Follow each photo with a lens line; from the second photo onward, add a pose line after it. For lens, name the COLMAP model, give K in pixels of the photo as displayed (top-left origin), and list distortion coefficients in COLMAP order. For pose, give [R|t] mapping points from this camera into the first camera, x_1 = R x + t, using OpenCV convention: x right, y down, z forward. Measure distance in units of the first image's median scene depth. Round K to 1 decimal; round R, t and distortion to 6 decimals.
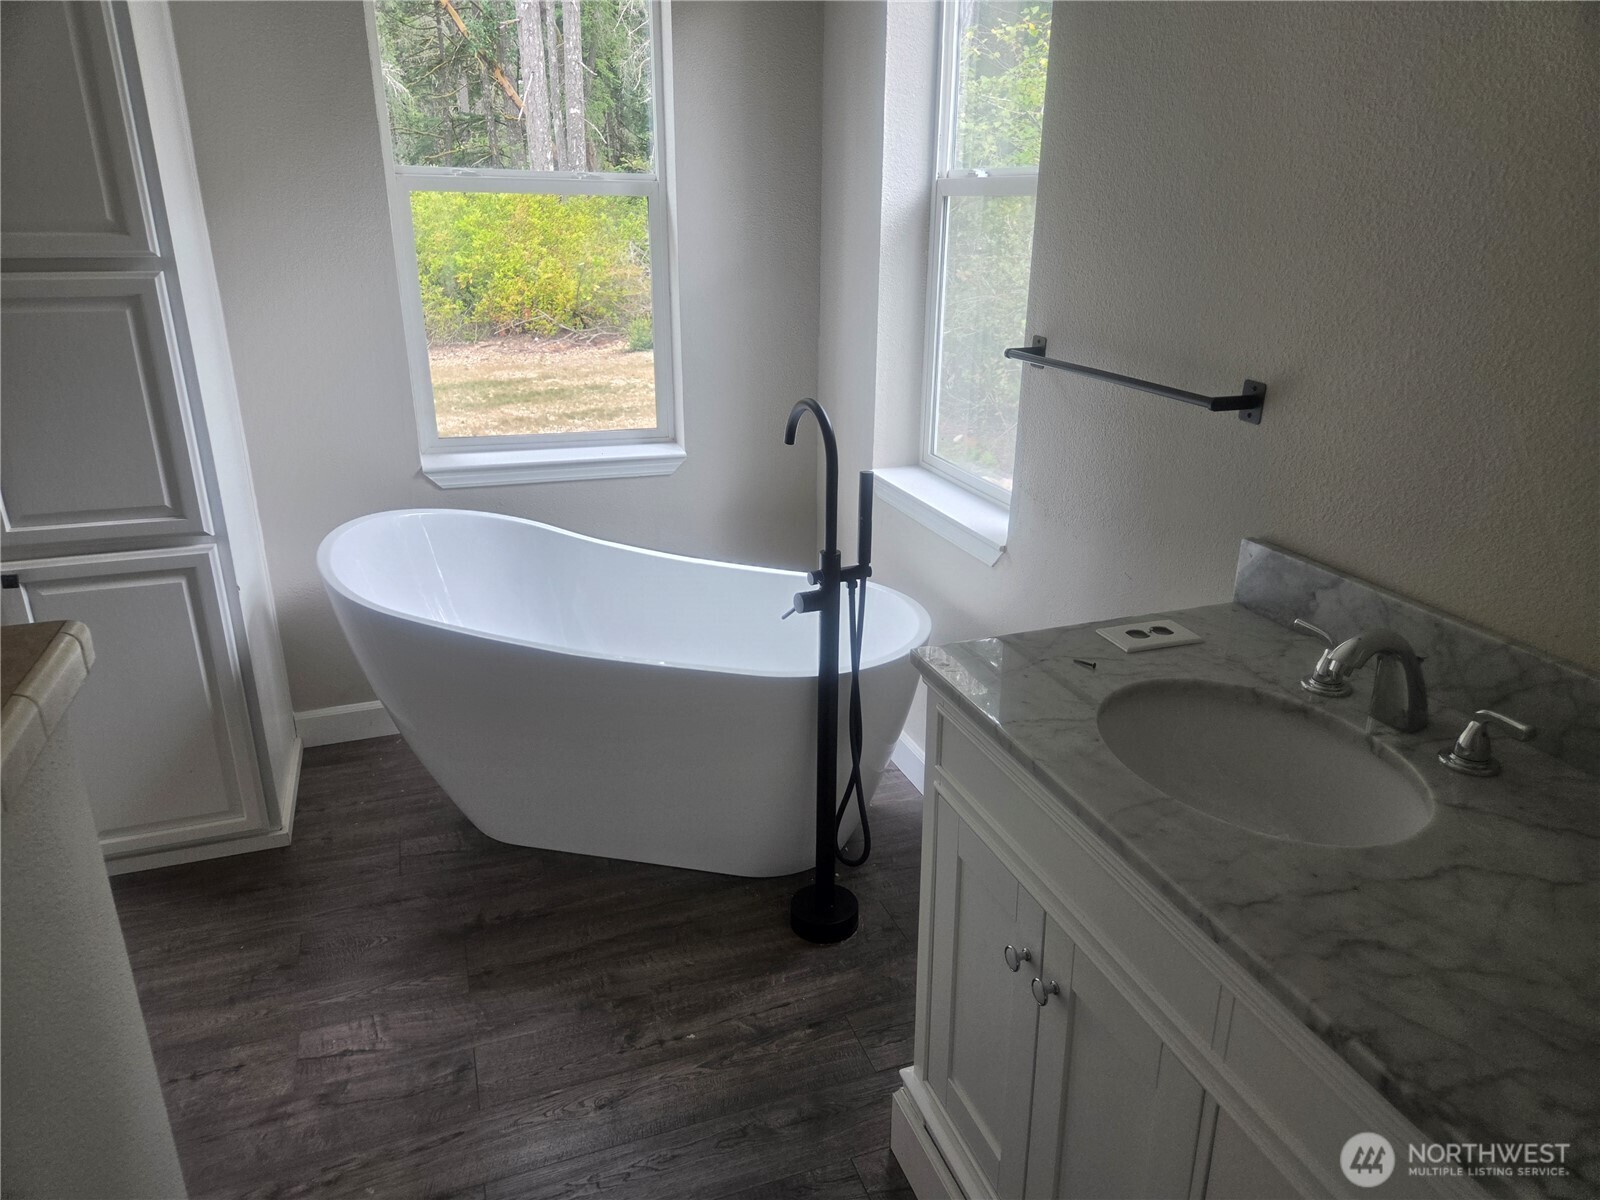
lens RADIAL K [[1064.4, 0, 800.0], [0, 1064.4, 600.0], [0, 0, 1]] dist [0.068754, -0.035548]
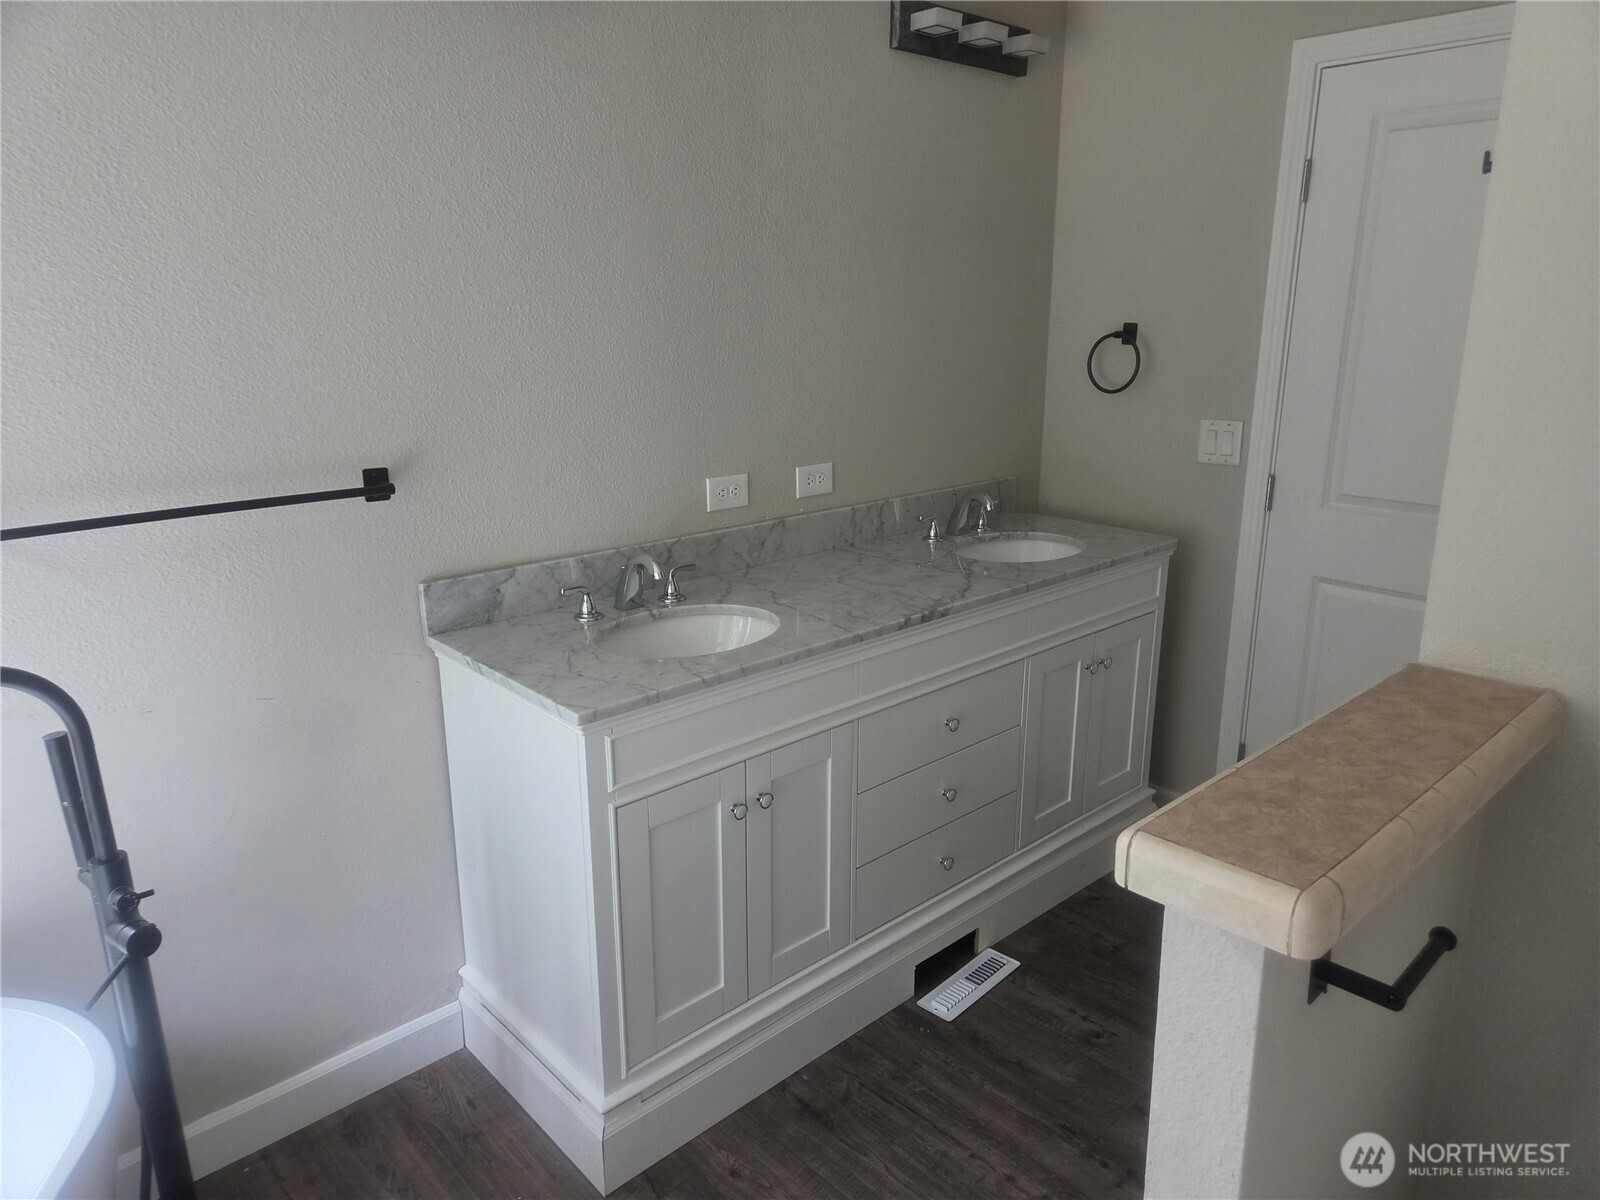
lens RADIAL K [[1064.4, 0, 800.0], [0, 1064.4, 600.0], [0, 0, 1]] dist [0.068754, -0.035548]
pose [[-0.402460, -0.250308, 0.880552, -1.075818], [0.321136, 0.862160, 0.391856, -0.482011], [-0.857262, 0.440483, -0.266602, 1.186039]]
